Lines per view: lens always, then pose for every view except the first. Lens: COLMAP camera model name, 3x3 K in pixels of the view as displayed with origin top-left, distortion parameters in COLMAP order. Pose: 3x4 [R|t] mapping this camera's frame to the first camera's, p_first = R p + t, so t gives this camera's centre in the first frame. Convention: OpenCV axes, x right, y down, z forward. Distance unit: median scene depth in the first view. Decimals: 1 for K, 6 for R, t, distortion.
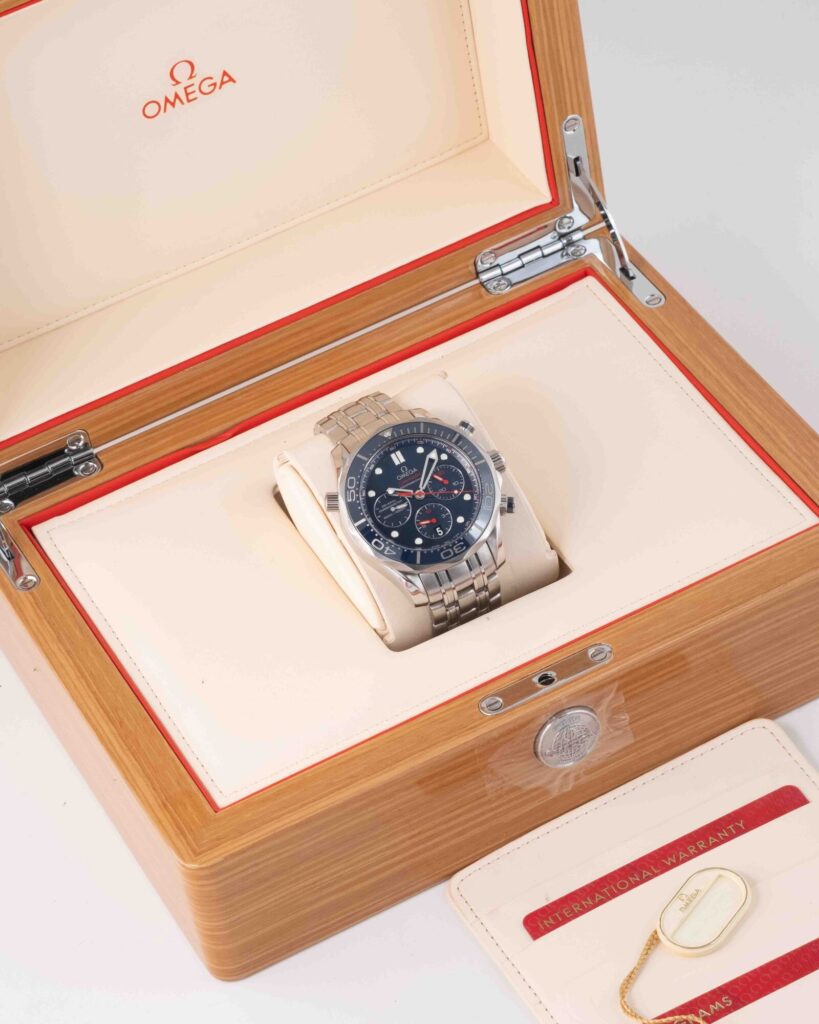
lens RADIAL K [[4340.5, 0, 409.5], [0, 4340.5, 512.0], [0, 0, 1]] dist [0.079624, 0.833413]
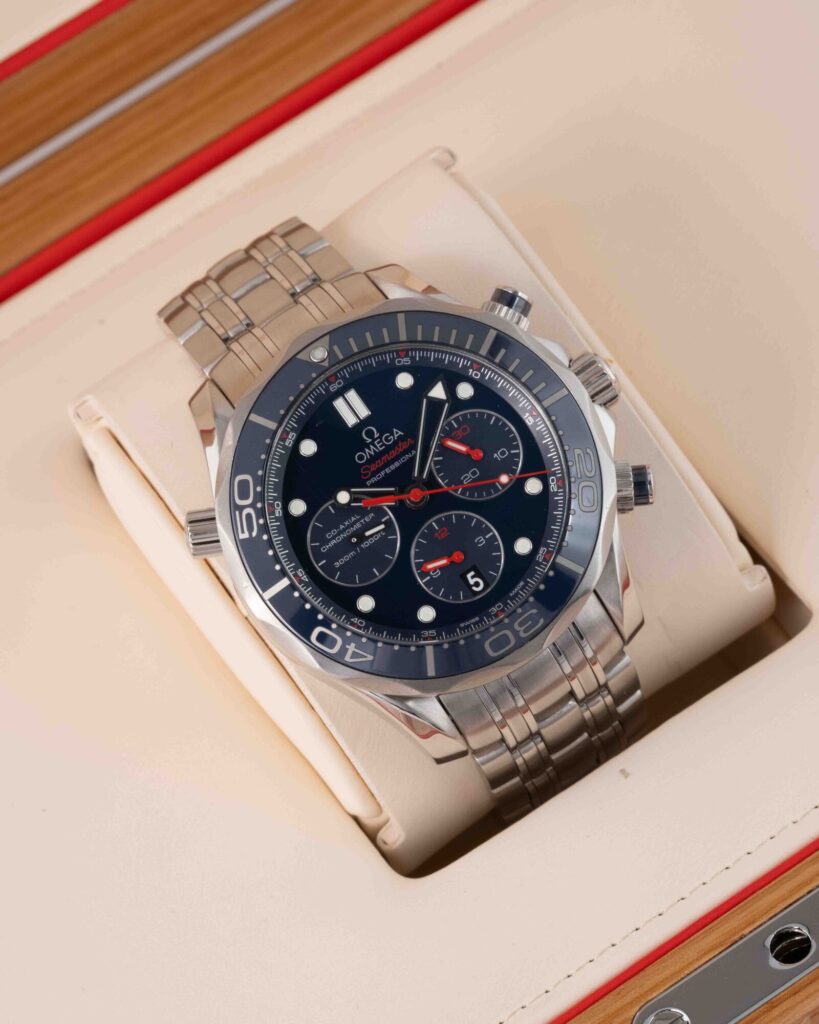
lens RADIAL K [[4340.5, 0, 409.5], [0, 4340.5, 512.0], [0, 0, 1]] dist [0.079624, 0.833413]
pose [[0.992790, -0.115572, -0.031808, 0.014423], [0.119270, 0.978914, 0.165836, -0.069479], [0.011971, -0.168434, 0.985640, 0.600953]]
